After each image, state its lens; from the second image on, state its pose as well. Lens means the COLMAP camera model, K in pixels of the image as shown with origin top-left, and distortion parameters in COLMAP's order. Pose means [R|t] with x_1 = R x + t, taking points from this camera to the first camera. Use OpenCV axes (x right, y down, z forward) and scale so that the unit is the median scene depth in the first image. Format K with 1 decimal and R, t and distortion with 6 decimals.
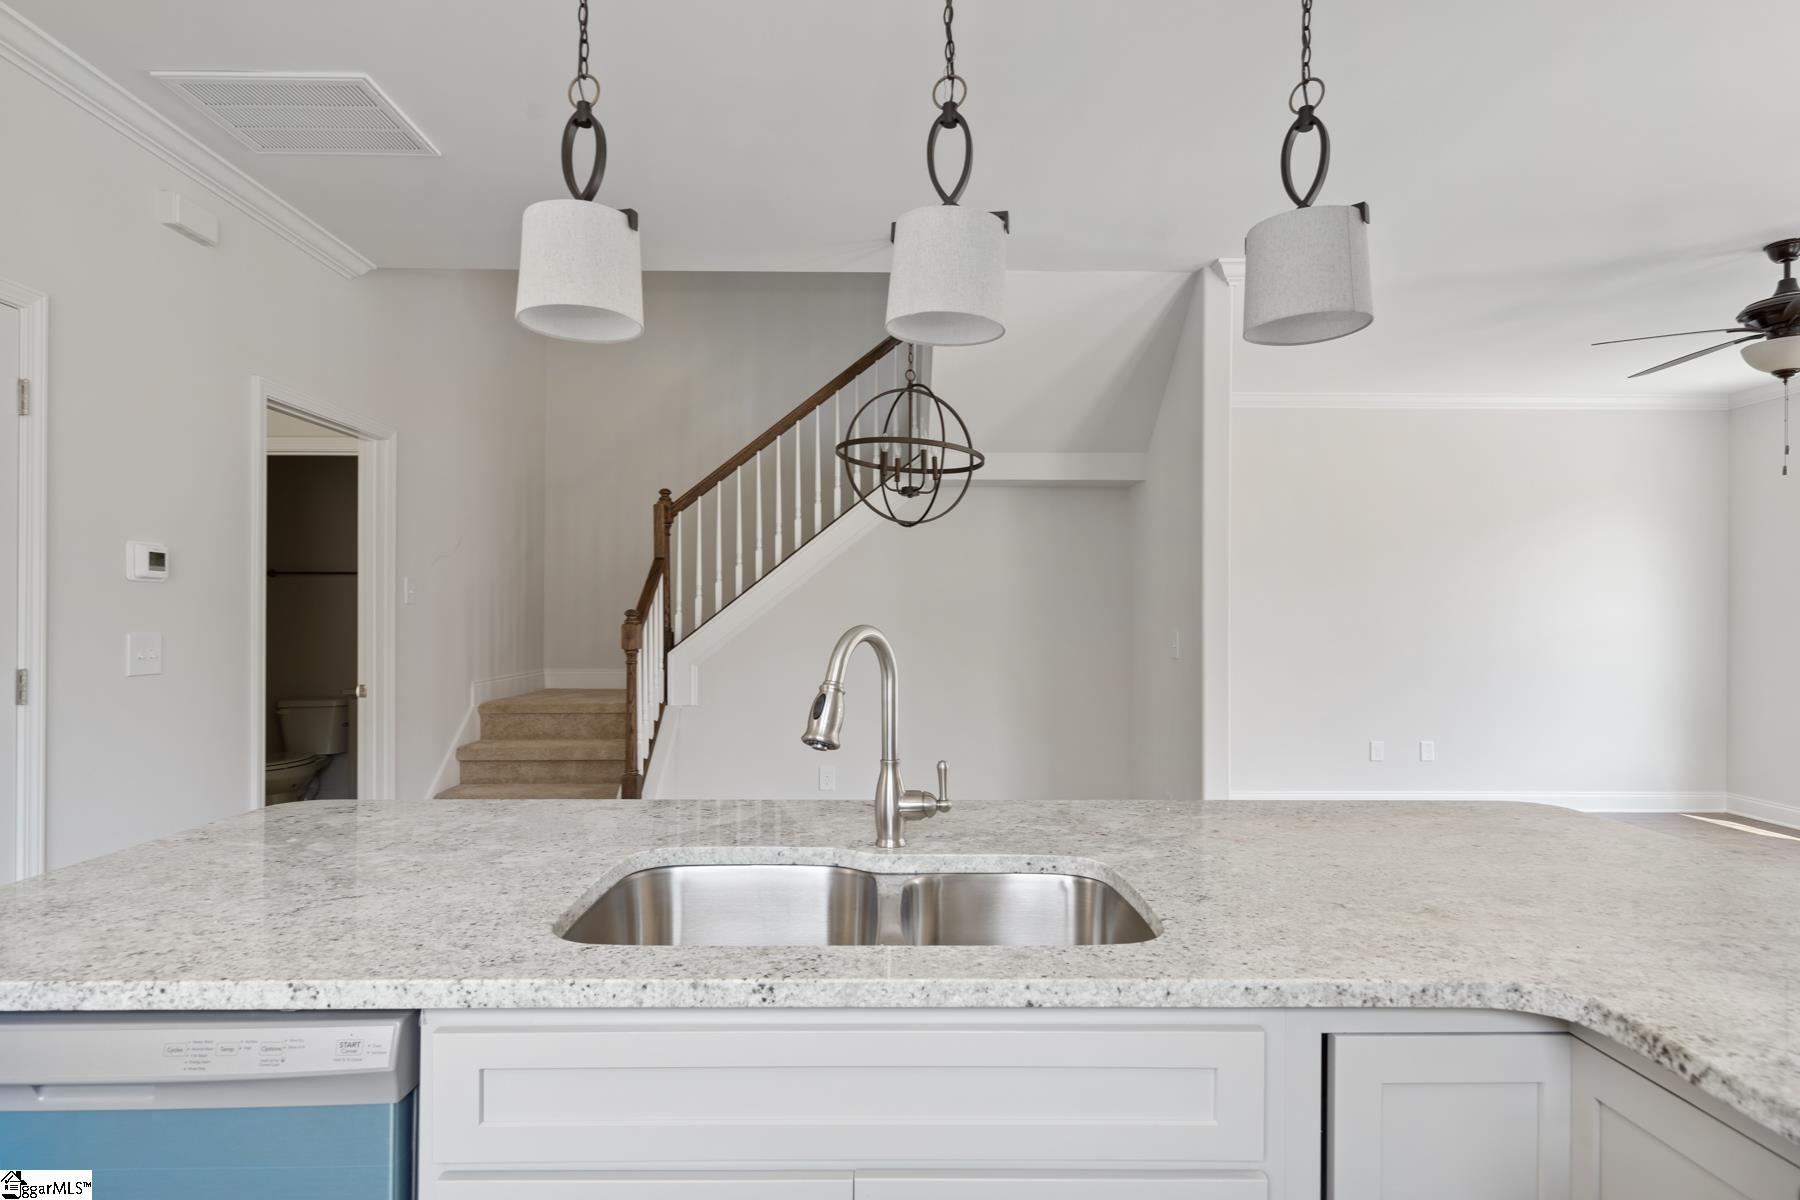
lens RADIAL K [[935.4, 0, 916.9], [0, 935.4, 618.7], [0, 0, 1]] dist [0.003051, 0.003027]
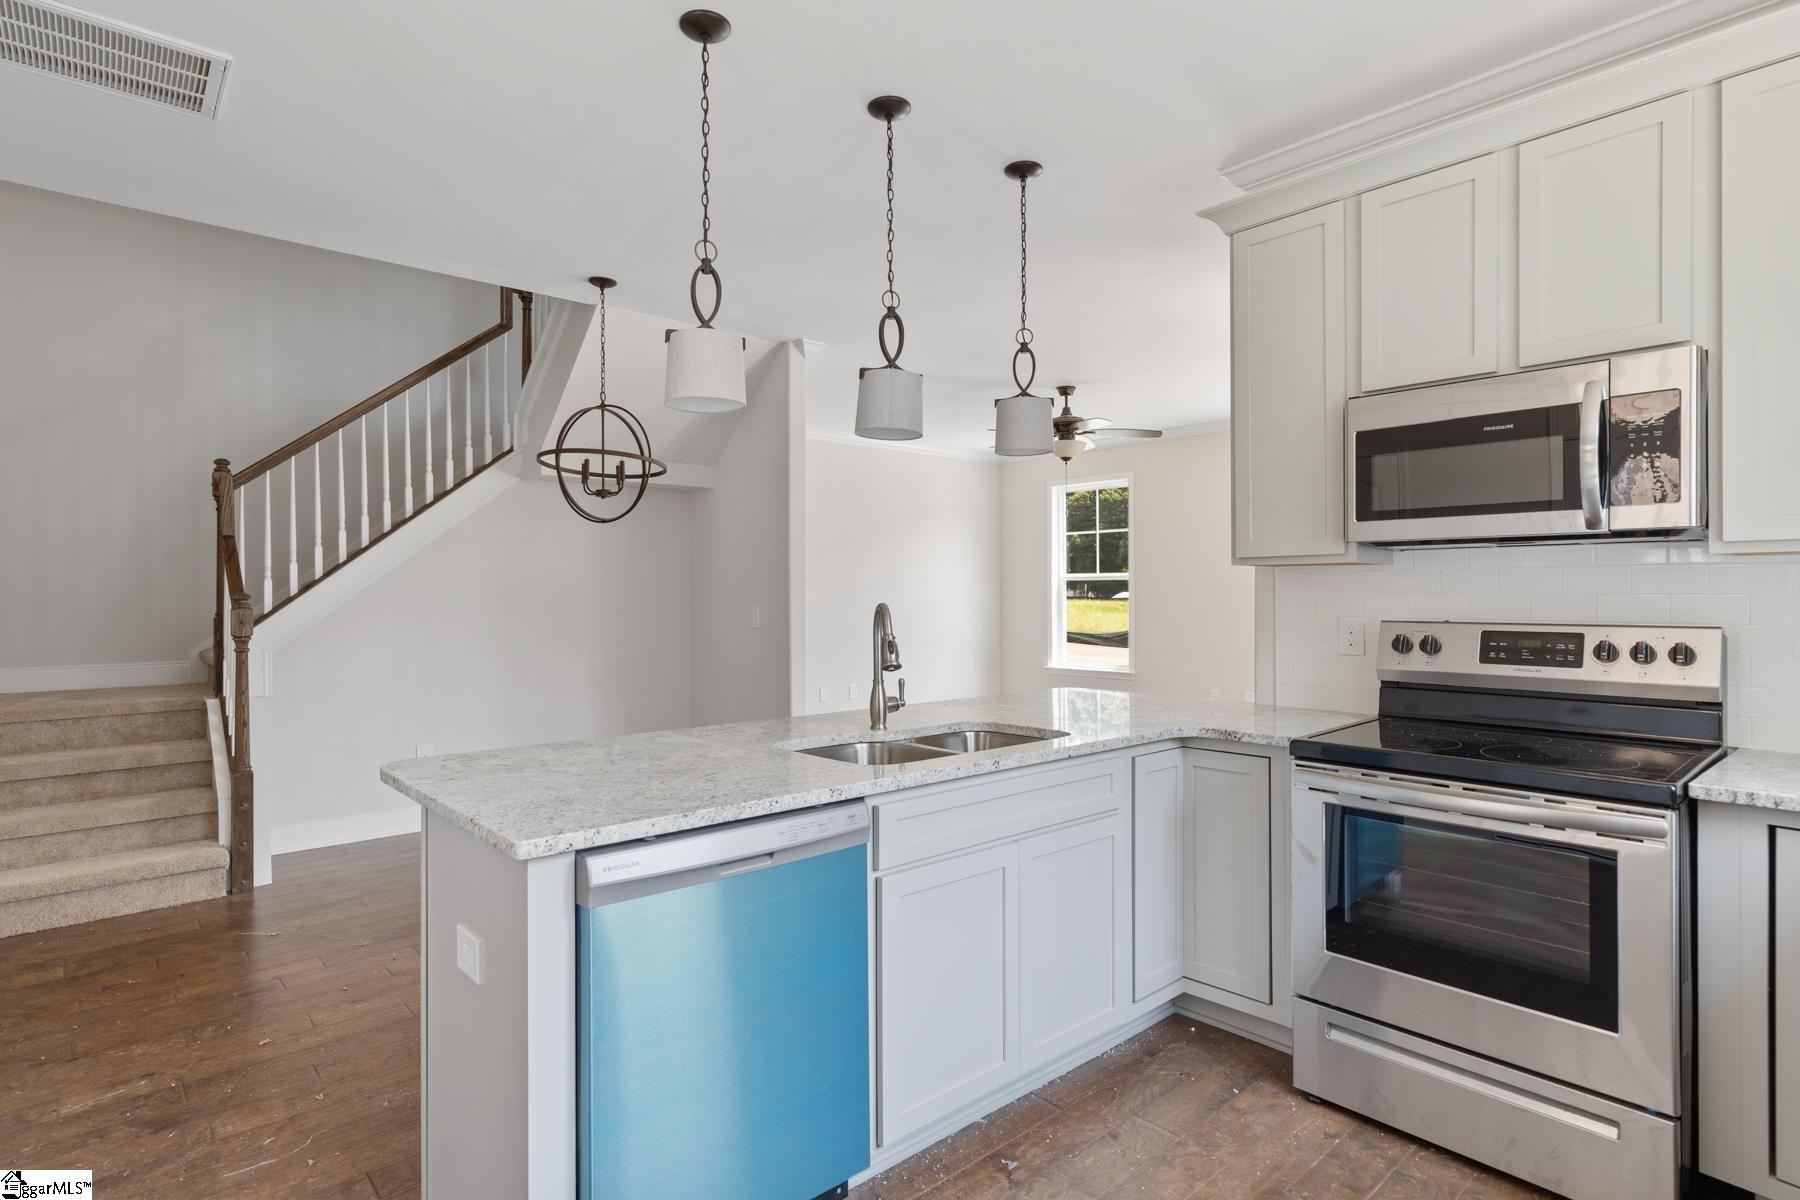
lens RADIAL K [[935.4, 0, 913.8], [0, 935.4, 596.5], [0, 0, 1]] dist [0.003051, 0.003027]
pose [[0.749368, -0.007277, 0.662114, -0.489665], [0.007829, 0.999967, 0.002129, -0.003432], [-0.662108, 0.003589, 0.749400, -0.153317]]
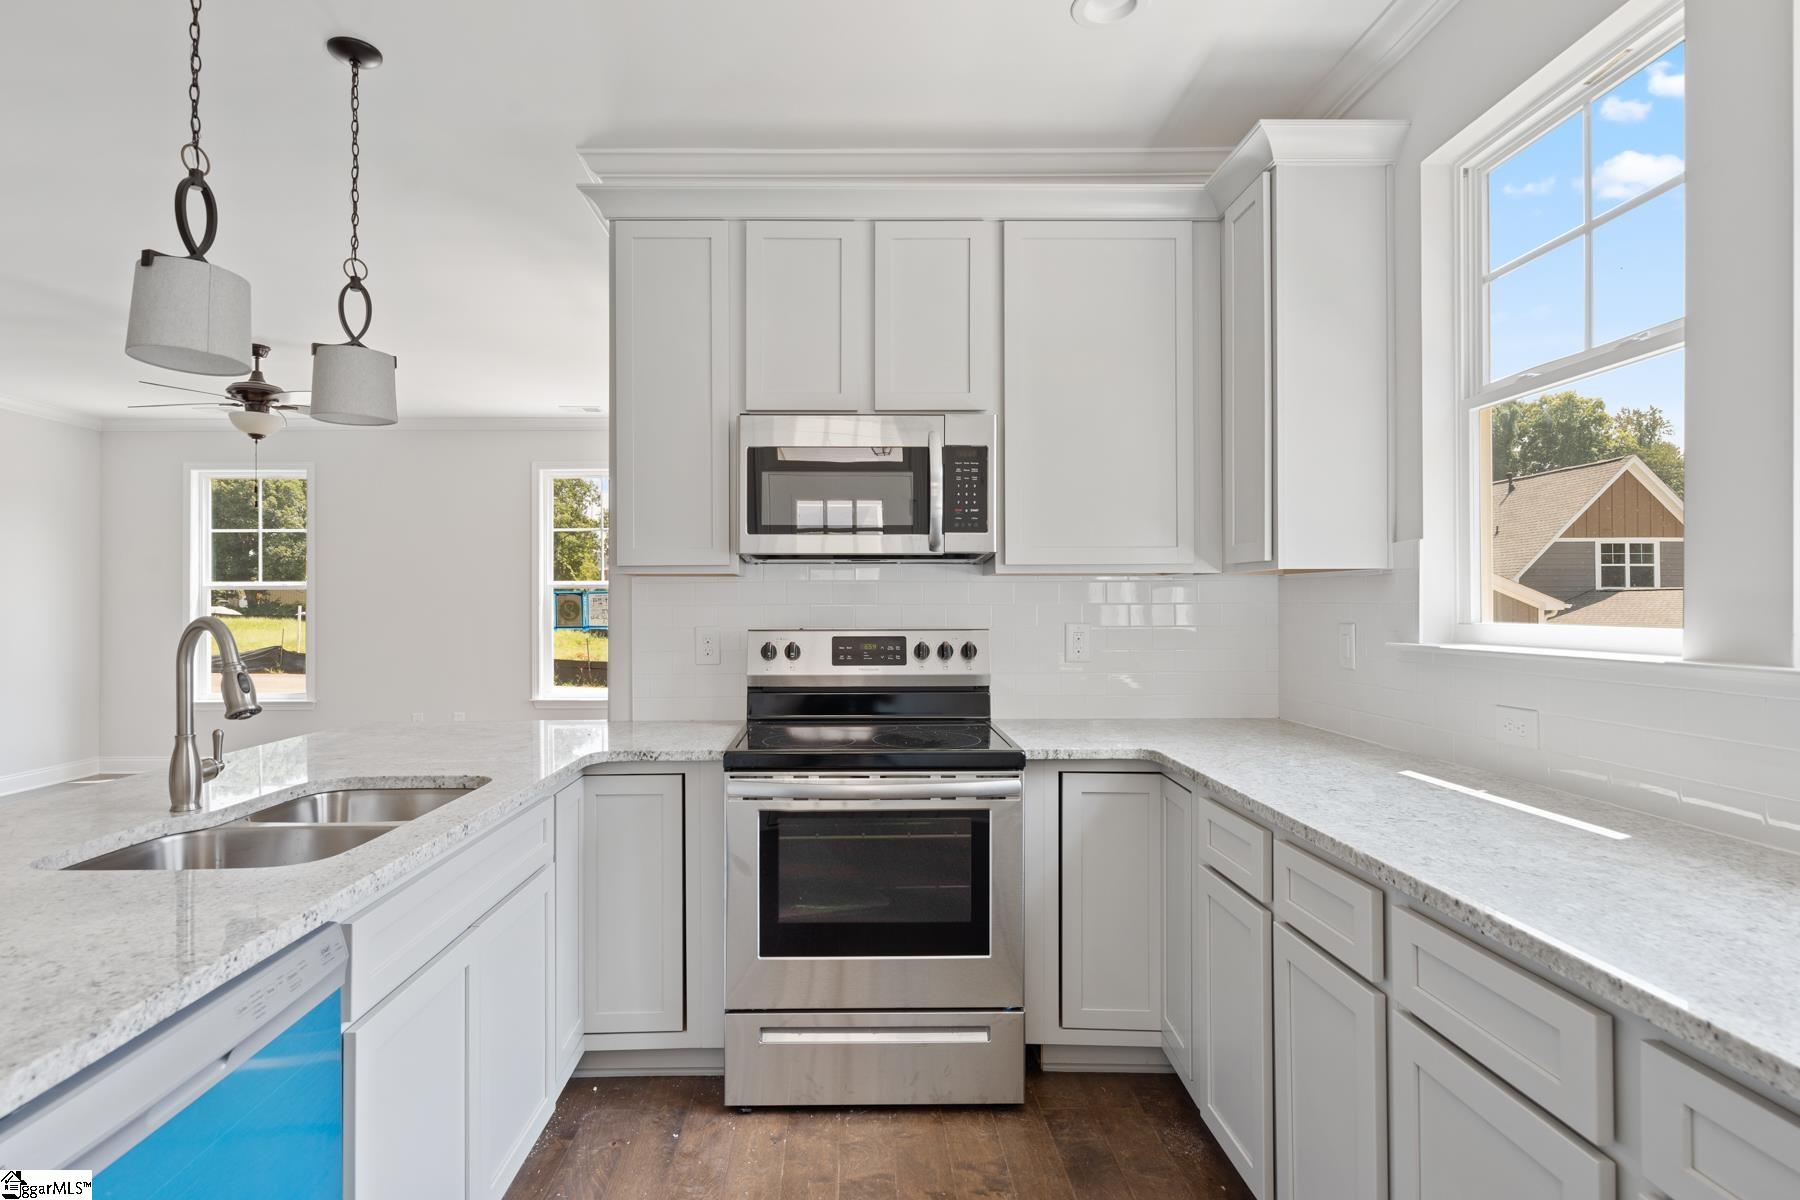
lens RADIAL K [[935.4, 0, 861.2], [0, 935.4, 599.7], [0, 0, 1]] dist [0.003051, 0.003027]
pose [[0.003458, 0.003062, 0.999989, -0.502959], [0.006855, 0.999972, -0.003086, -0.001624], [-0.999971, 0.006865, 0.003436, 0.074973]]
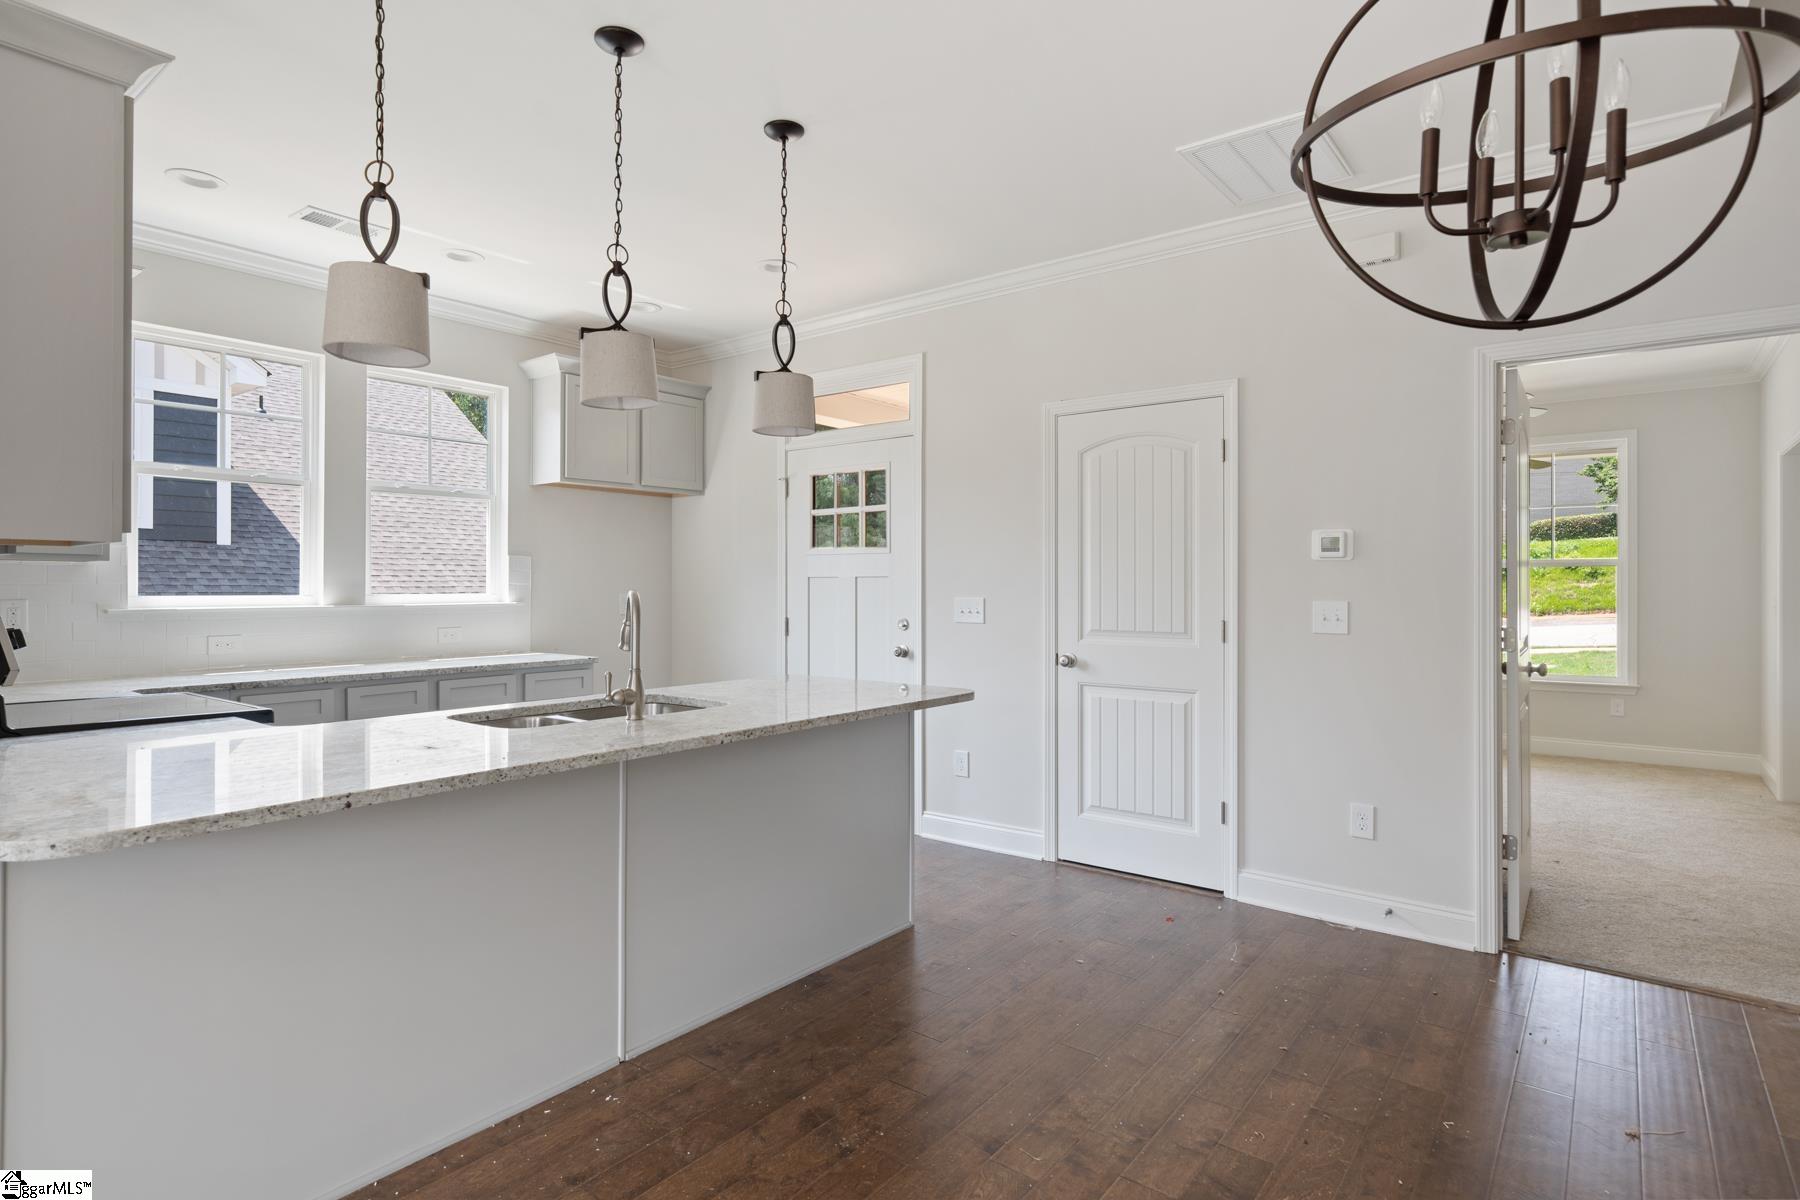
lens RADIAL K [[935.4, 0, 892.9], [0, 935.4, 588.9], [0, 0, 1]] dist [0.003051, 0.003027]
pose [[-0.632263, -0.001363, -0.774753, 0.429625], [-0.005953, 0.999977, 0.003100, -0.002607], [0.774731, 0.006572, -0.632257, 1.086057]]
